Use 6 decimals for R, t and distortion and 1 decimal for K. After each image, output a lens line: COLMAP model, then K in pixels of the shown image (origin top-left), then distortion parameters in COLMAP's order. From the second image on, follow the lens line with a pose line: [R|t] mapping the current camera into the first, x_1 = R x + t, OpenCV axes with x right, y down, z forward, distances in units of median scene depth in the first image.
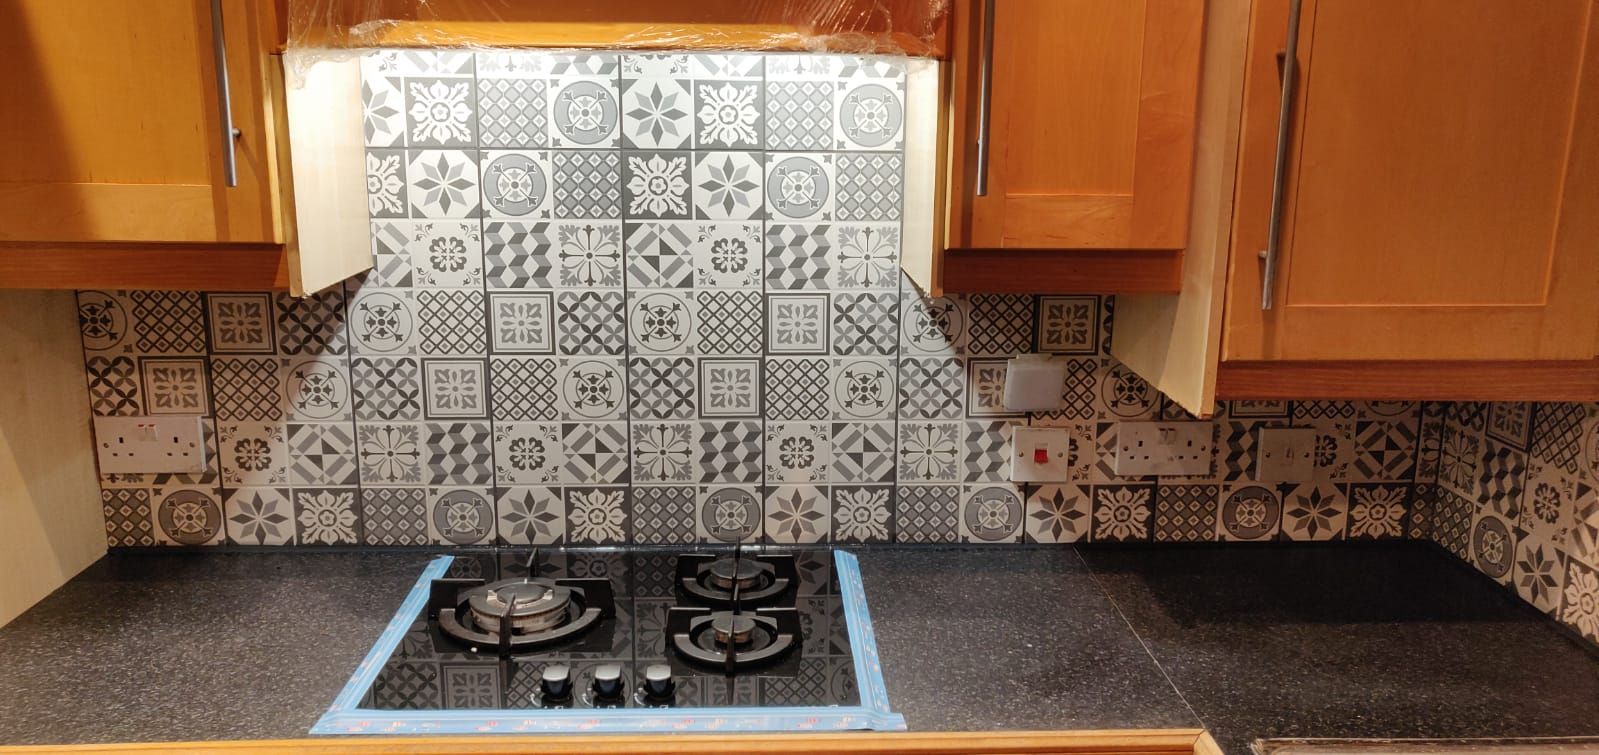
lens RADIAL K [[1224.1, 0, 805.4], [0, 1224.1, 376.4], [0, 0, 1]] dist [-0.011470, 0.049701]
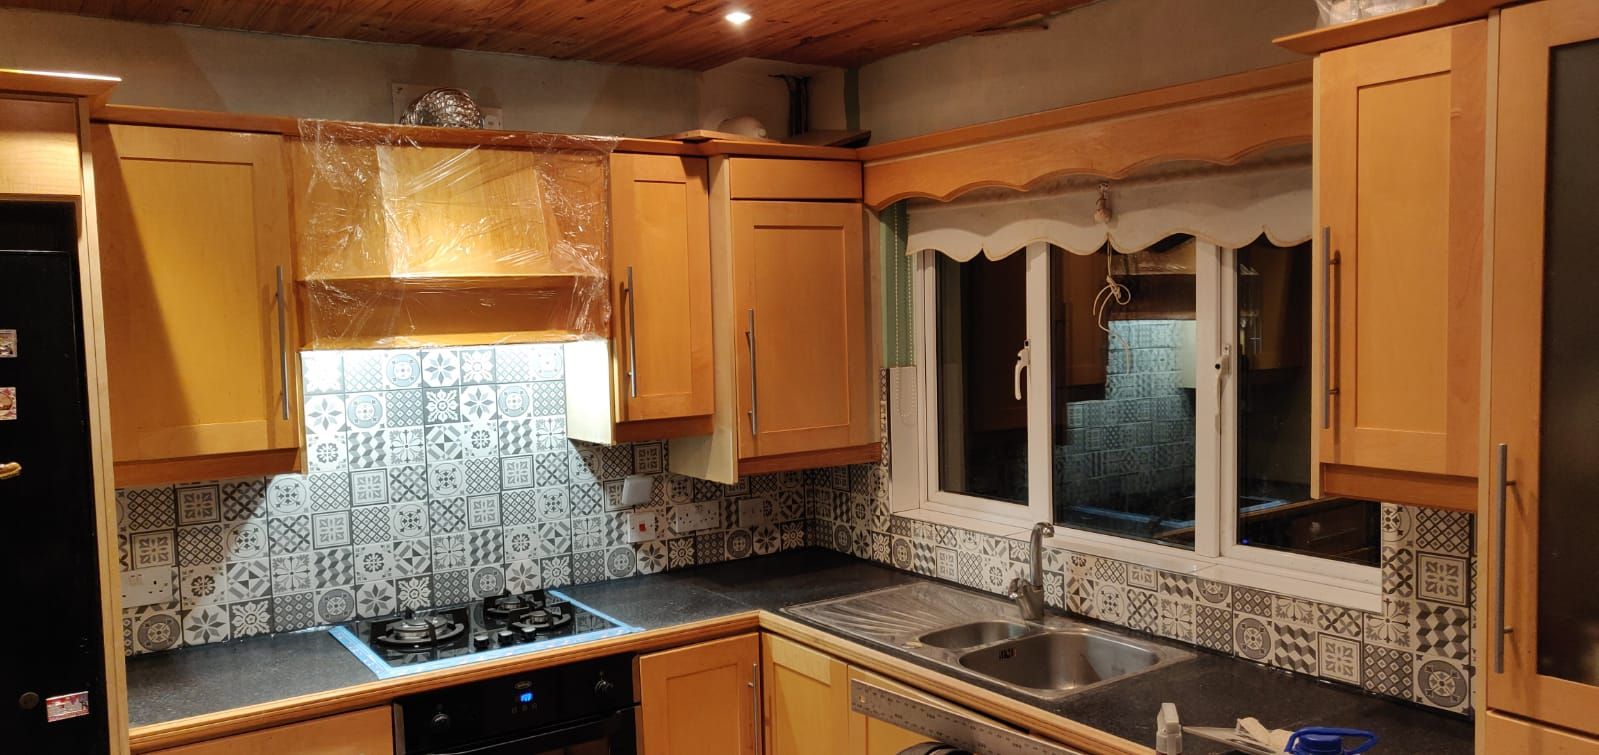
lens RADIAL K [[1224.1, 0, 813.8], [0, 1224.1, 388.8], [0, 0, 1]] dist [-0.011470, 0.049701]
pose [[0.848250, -0.068338, 0.525168, -0.612197], [0.149383, 0.982247, -0.113467, 0.114915], [-0.508091, 0.174700, 0.843400, -0.864011]]
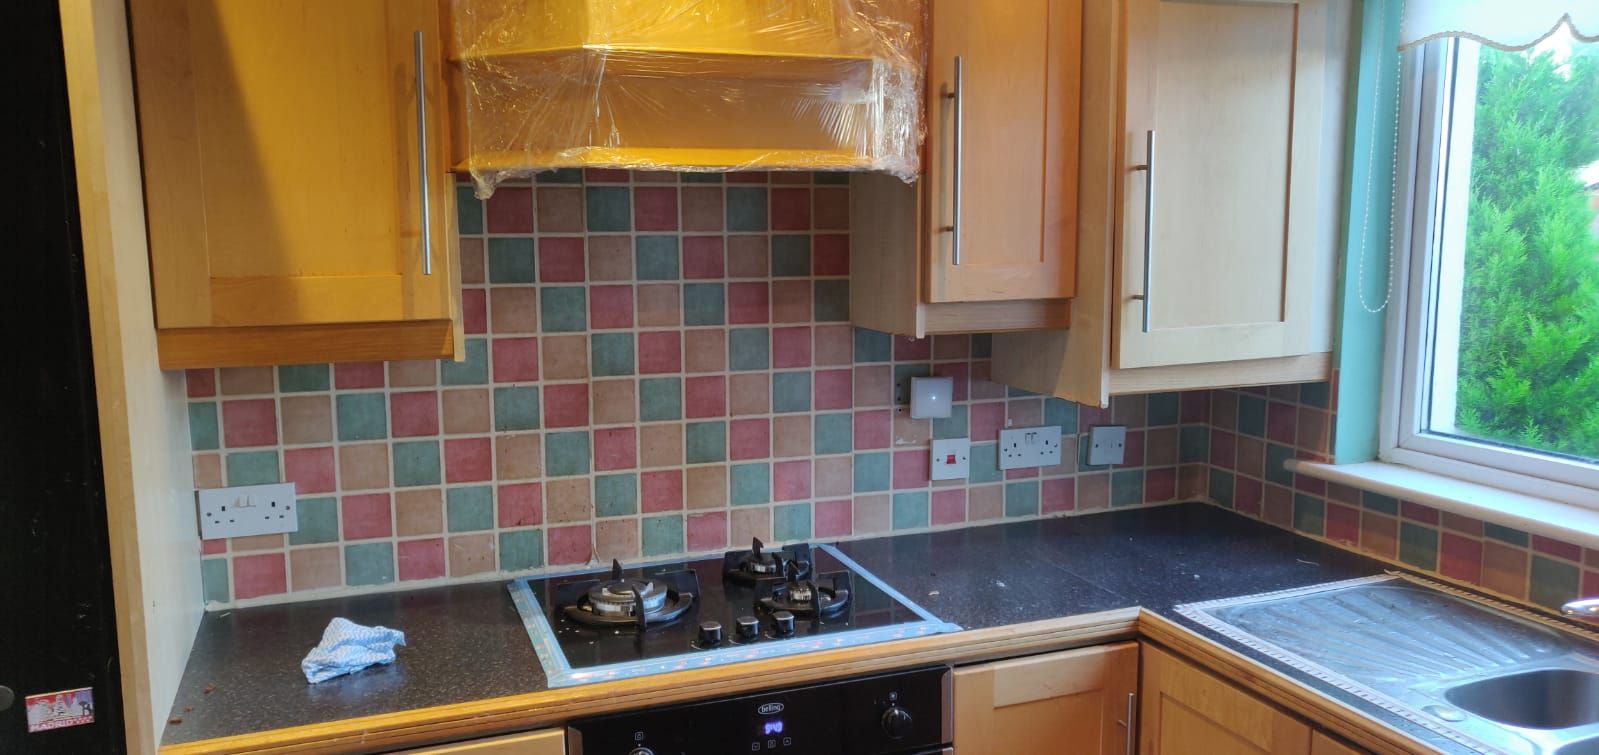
lens RADIAL K [[1224.1, 0, 820.2], [0, 1224.1, 392.6], [0, 0, 1]] dist [-0.011470, 0.049701]
pose [[0.946776, -0.063043, 0.315659, -0.386389], [0.087653, 0.994069, -0.064368, 0.066628], [-0.309729, 0.088610, 0.946687, -0.252750]]
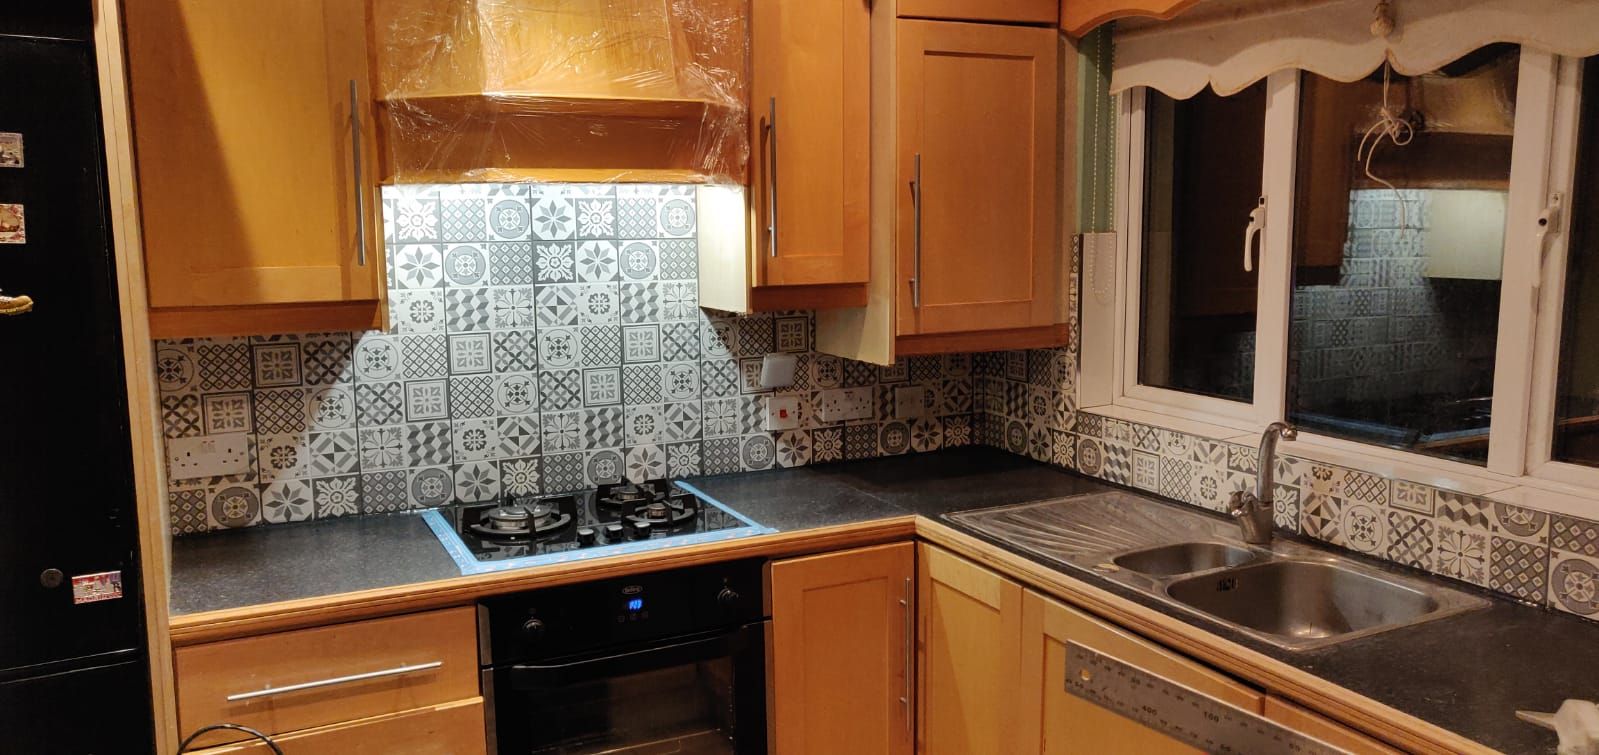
lens RADIAL K [[1224.1, 0, 822.0], [0, 1224.1, 382.0], [0, 0, 1]] dist [-0.011470, 0.049701]
pose [[0.909481, -0.074987, 0.408927, -0.465558], [0.108350, 0.992360, -0.059003, 0.132112], [-0.401379, 0.097970, 0.910657, -0.589012]]
